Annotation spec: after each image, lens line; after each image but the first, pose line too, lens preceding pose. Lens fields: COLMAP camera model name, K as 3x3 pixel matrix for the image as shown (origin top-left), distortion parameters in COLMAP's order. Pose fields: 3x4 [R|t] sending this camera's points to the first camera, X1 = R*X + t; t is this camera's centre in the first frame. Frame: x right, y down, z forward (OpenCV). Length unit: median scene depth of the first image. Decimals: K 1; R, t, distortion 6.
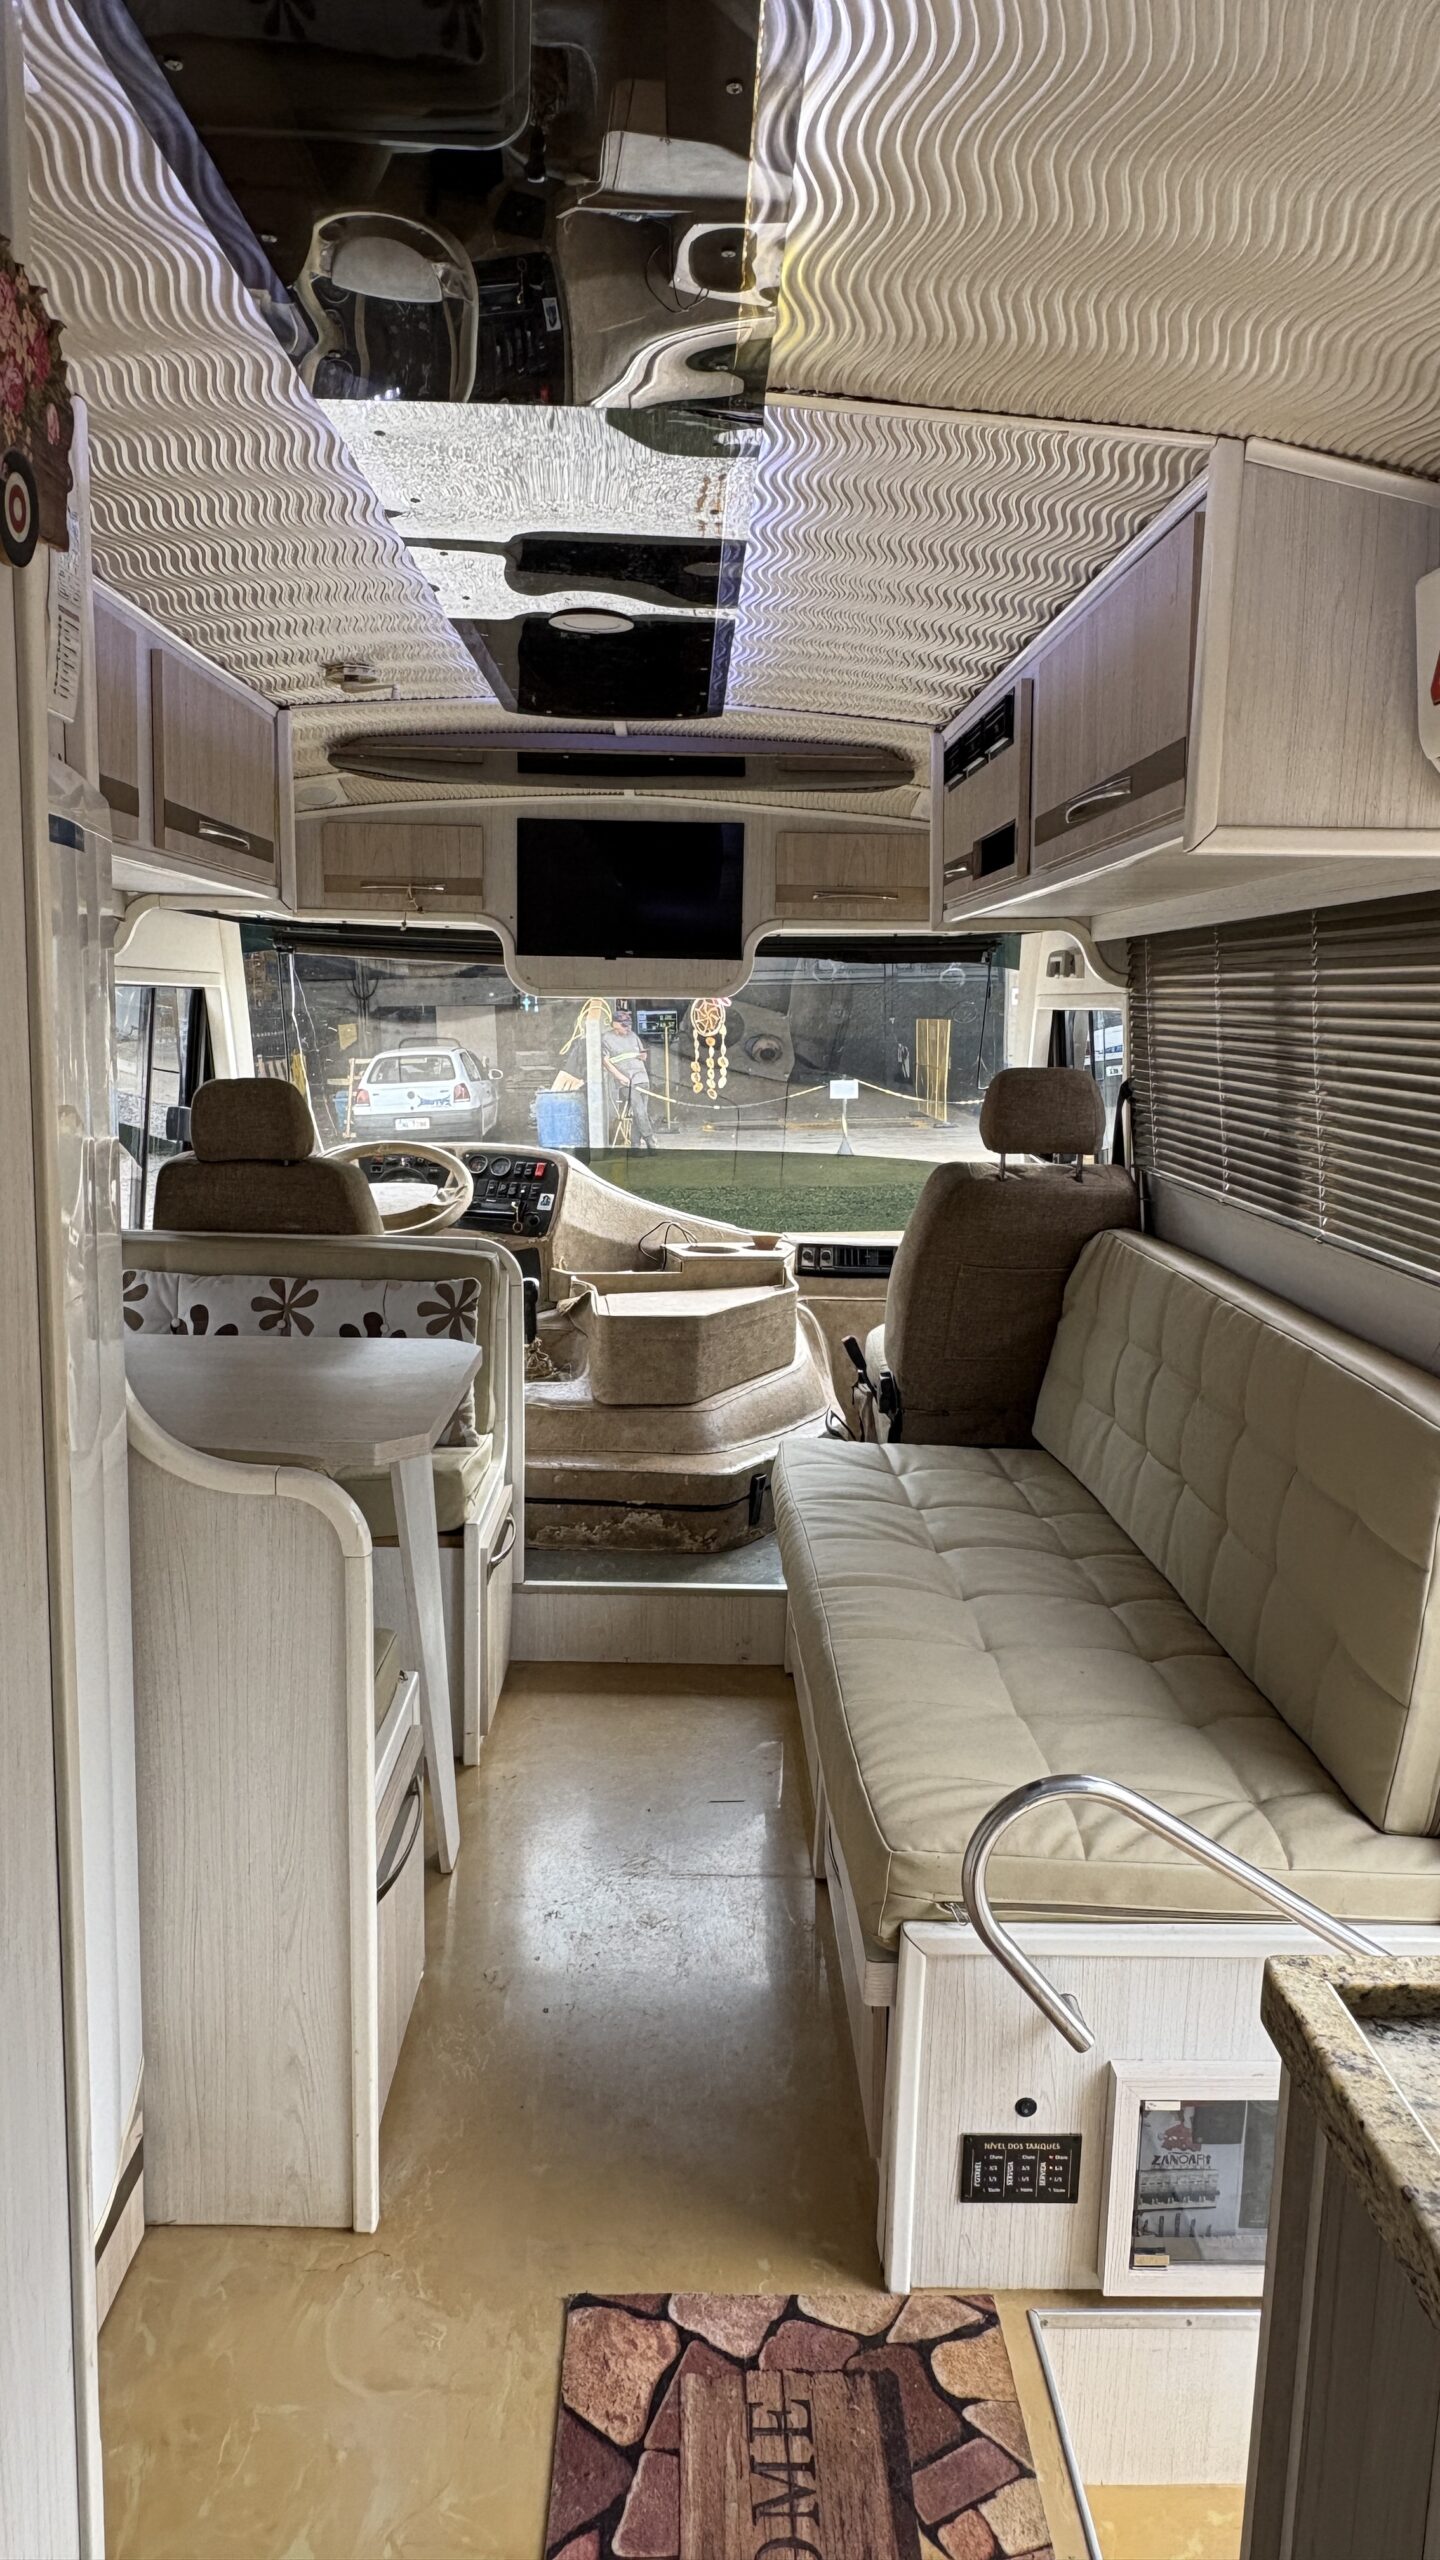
lens RADIAL K [[1676.1, 0, 718.5], [0, 1676.1, 1275.8], [0, 0, 1]] dist [-0.000054, 0.001775]
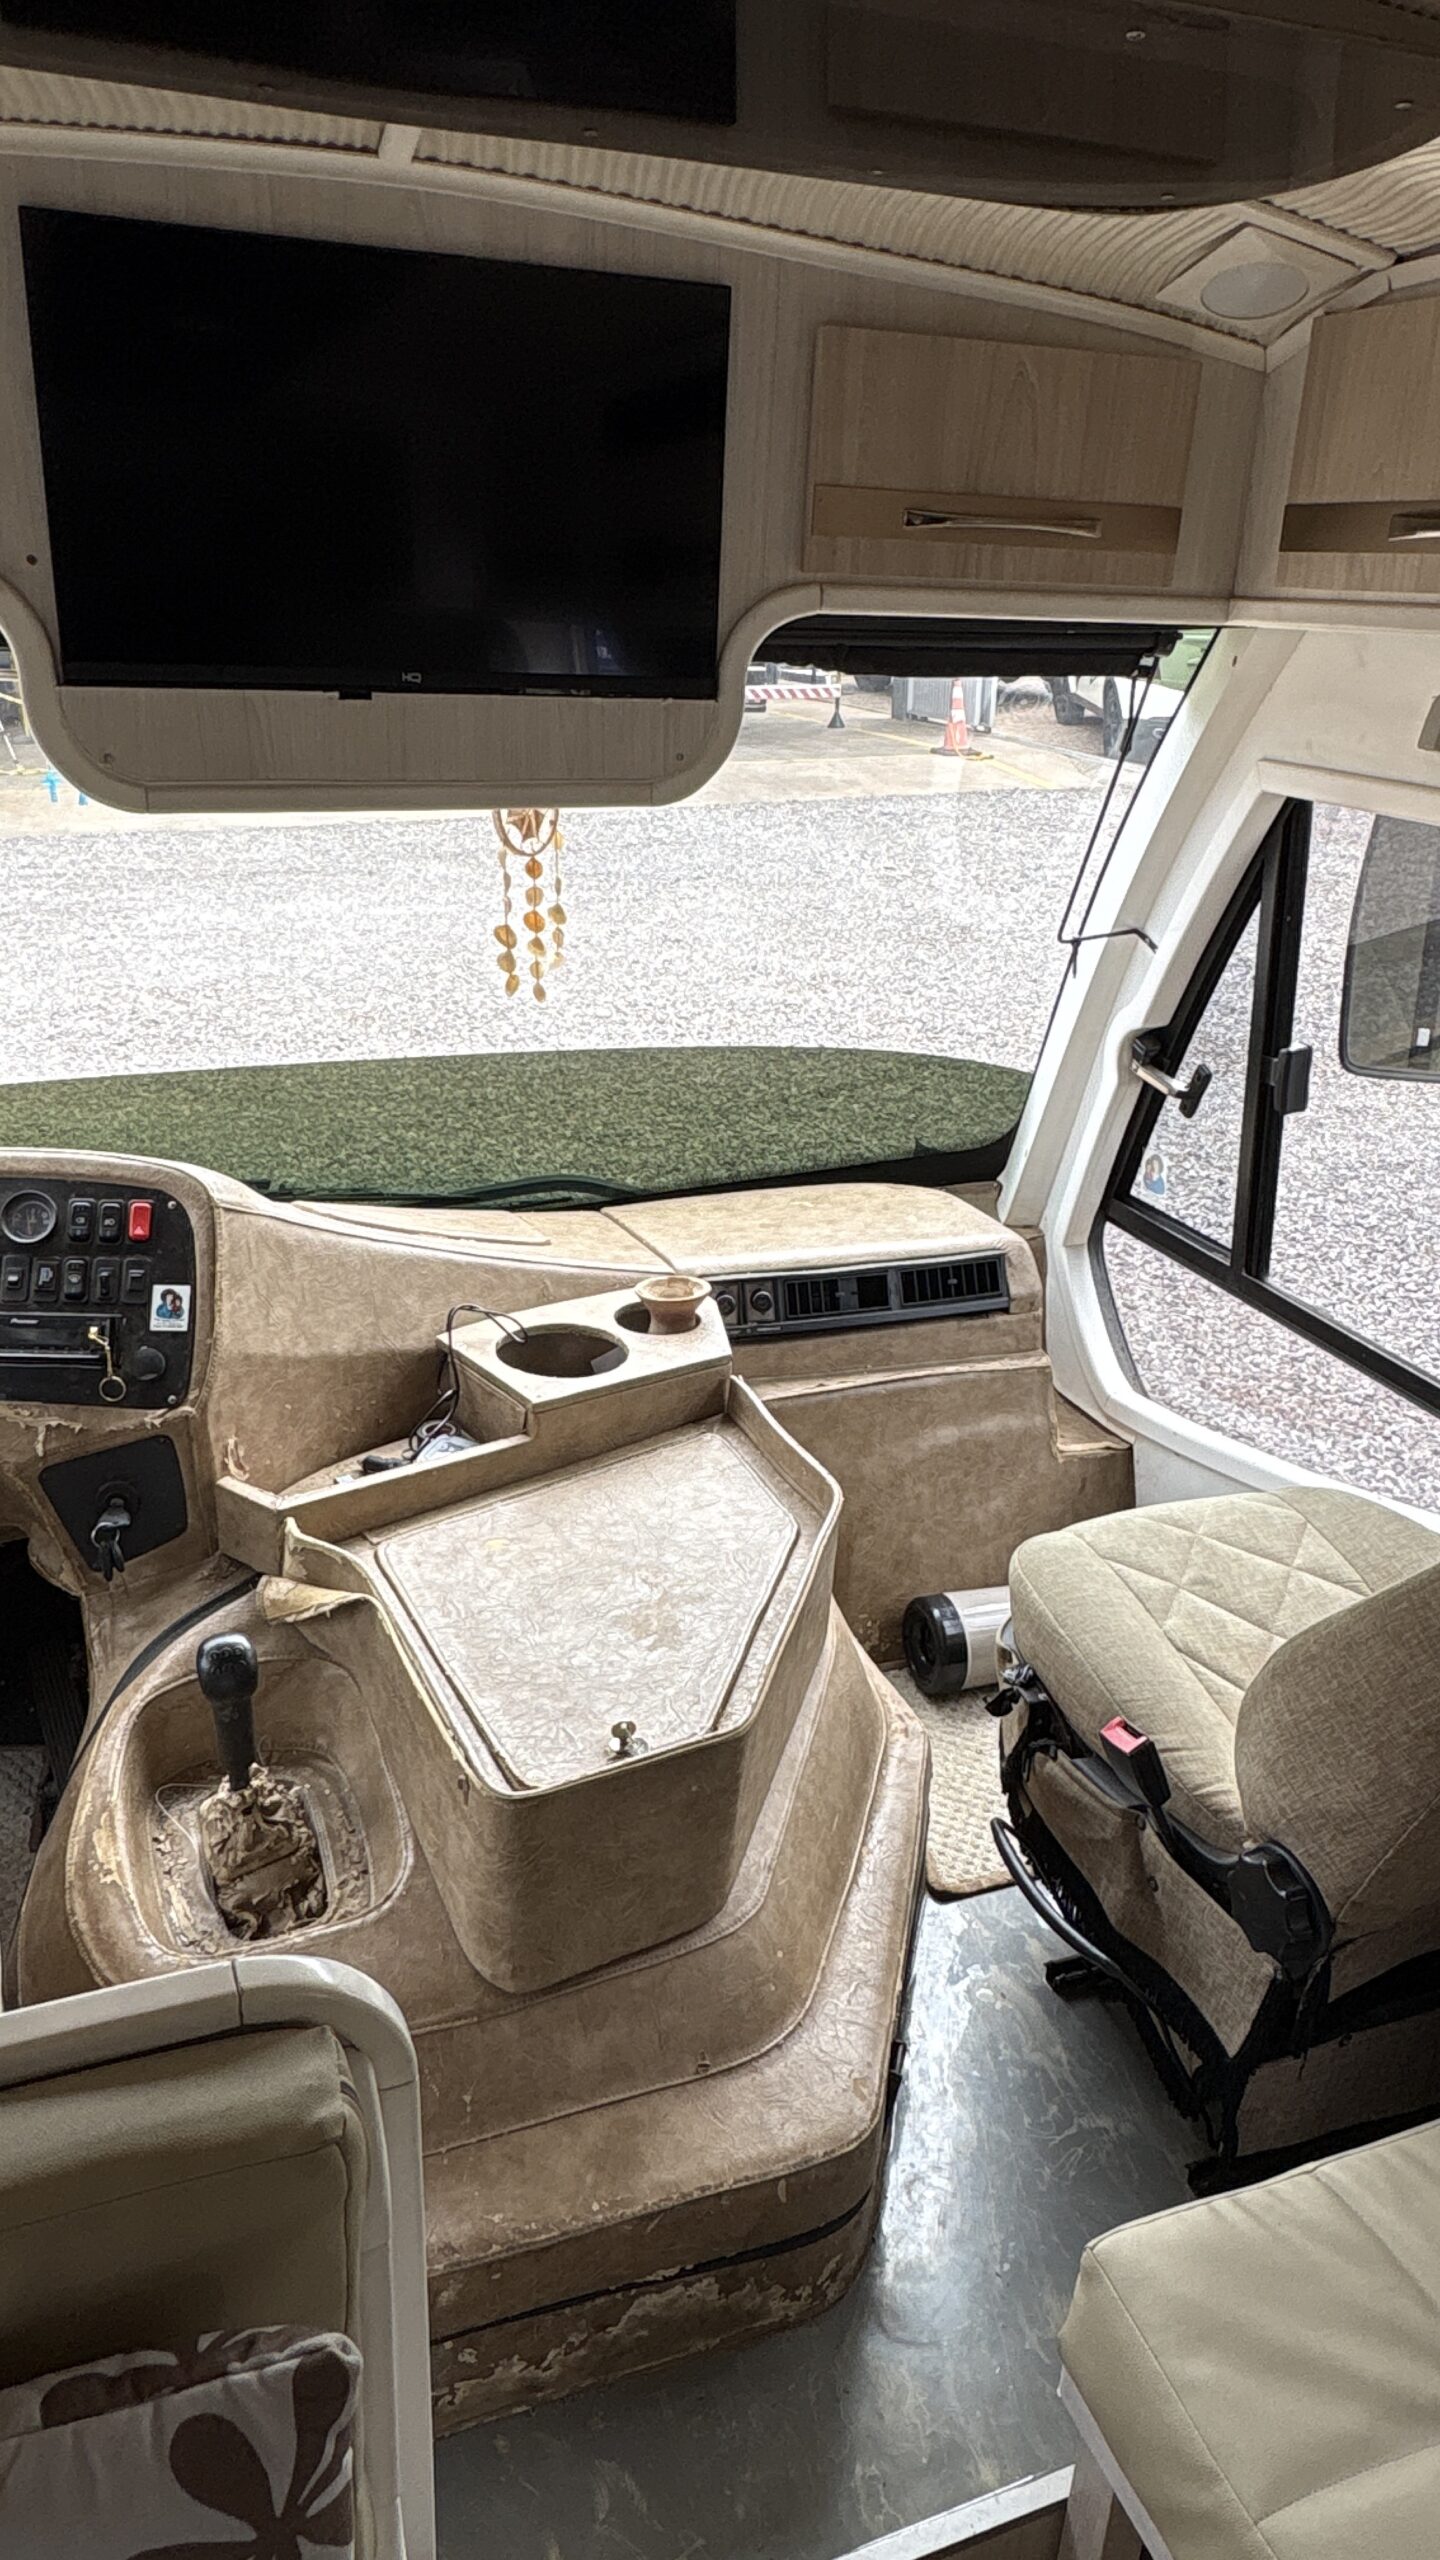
lens RADIAL K [[1717.5, 0, 720.7], [0, 1717.5, 1280.3], [0, 0, 1]] dist [-0.006612, 0.011352]
pose [[0.935963, -0.114216, 0.333059, -0.136871], [0.031585, 0.969347, 0.243658, -0.171777], [-0.350679, -0.217535, 0.910880, 0.690932]]
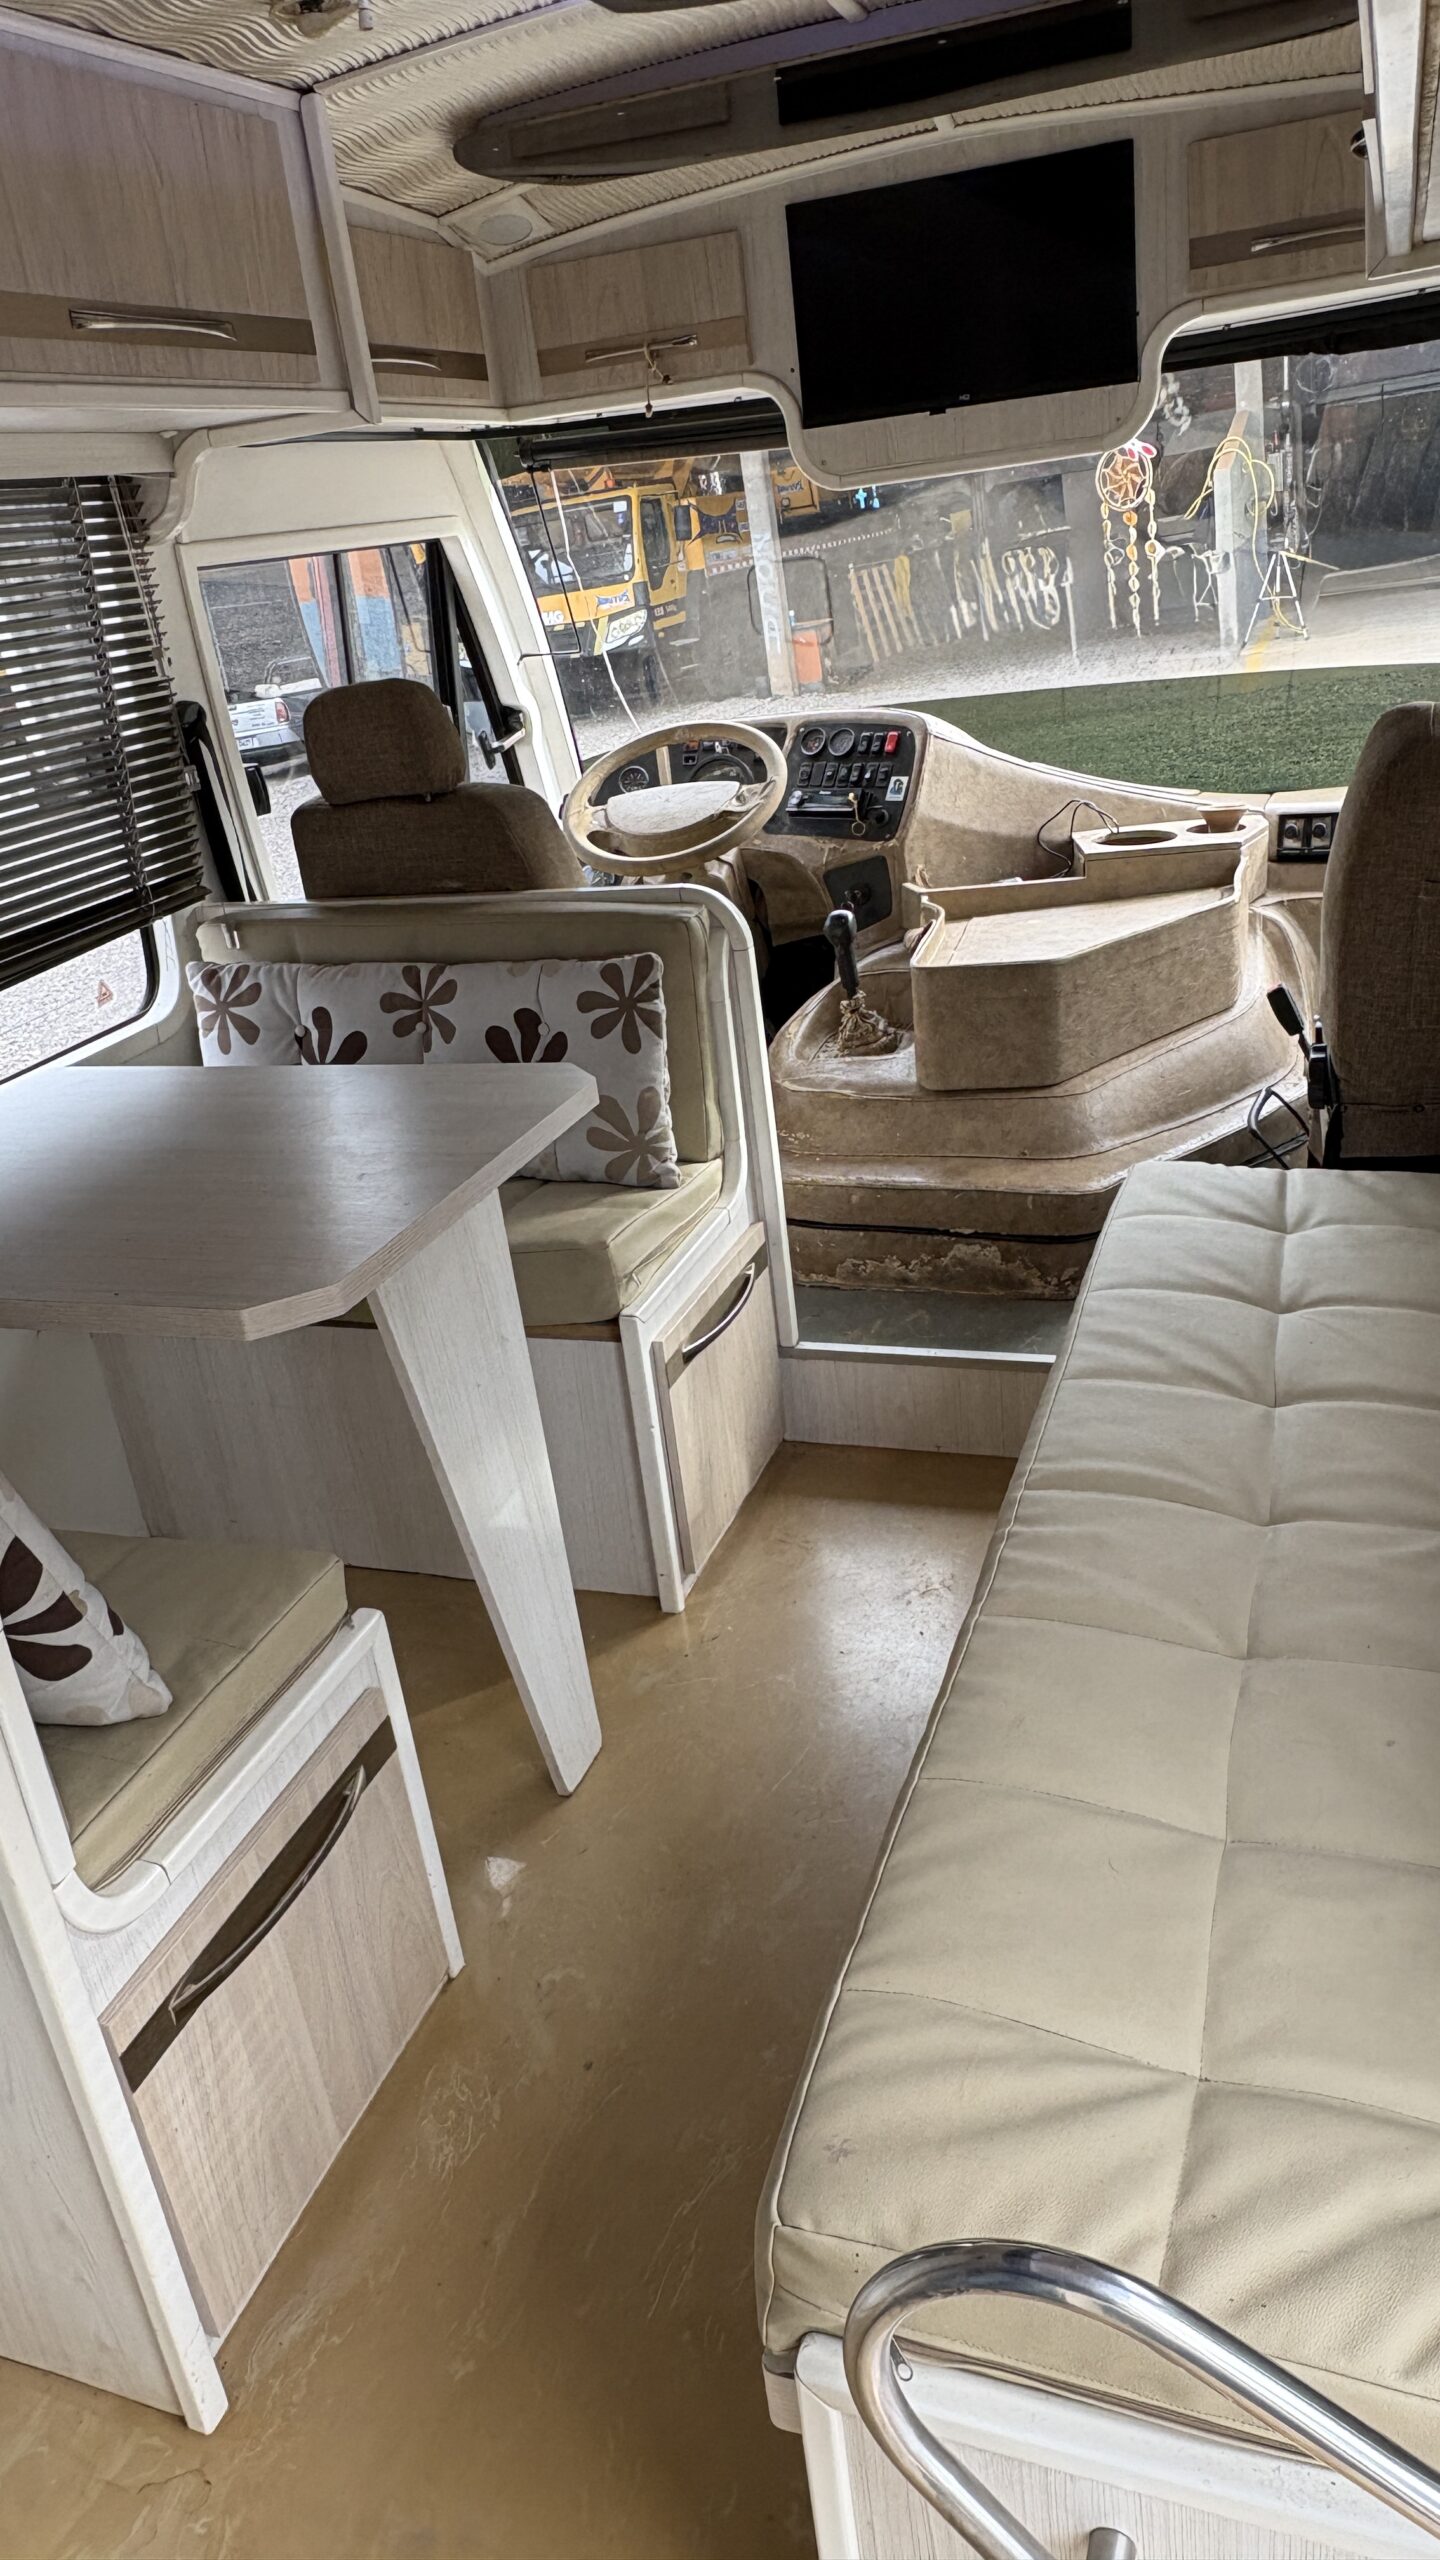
lens RADIAL K [[1768.3, 0, 706.3], [0, 1768.3, 1287.5], [0, 0, 1]] dist [-0.003248, 0.004604]
pose [[0.924560, 0.025470, -0.380184, 0.138568], [0.077758, 0.964155, 0.253689, -0.043005], [0.373018, -0.264113, 0.889439, 0.272654]]
